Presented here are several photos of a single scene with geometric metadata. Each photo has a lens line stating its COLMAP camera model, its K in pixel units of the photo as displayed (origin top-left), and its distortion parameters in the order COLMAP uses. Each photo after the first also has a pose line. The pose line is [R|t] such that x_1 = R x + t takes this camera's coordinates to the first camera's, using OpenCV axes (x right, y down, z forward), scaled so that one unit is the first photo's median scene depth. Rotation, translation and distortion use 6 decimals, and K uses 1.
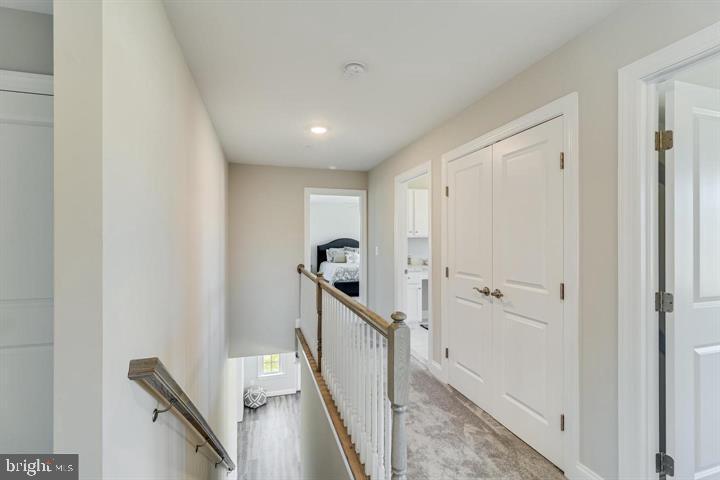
lens RADIAL K [[331.0, 0, 360.6], [0, 331.0, 241.6], [0, 0, 1]] dist [0.000025, -0.000296]
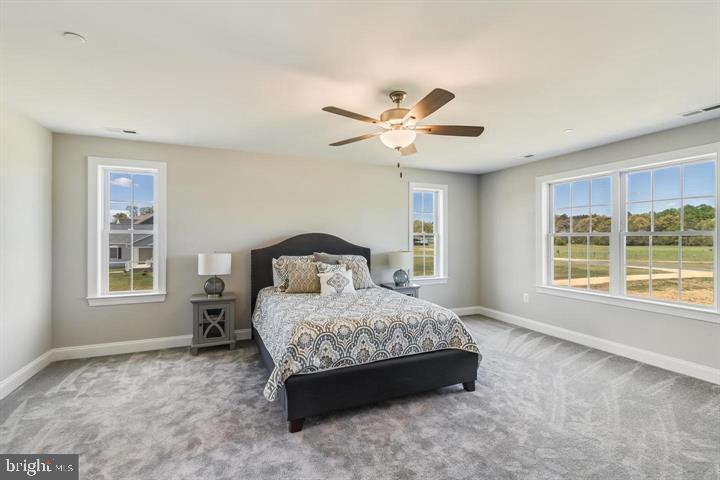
lens RADIAL K [[331.0, 0, 358.9], [0, 331.0, 237.1], [0, 0, 1]] dist [0.000025, -0.000296]
pose [[0.994259, 0.005563, 0.106852, -0.038480], [-0.004881, 0.999966, -0.006643, -0.002827], [-0.106885, 0.006083, 0.994253, 0.579161]]
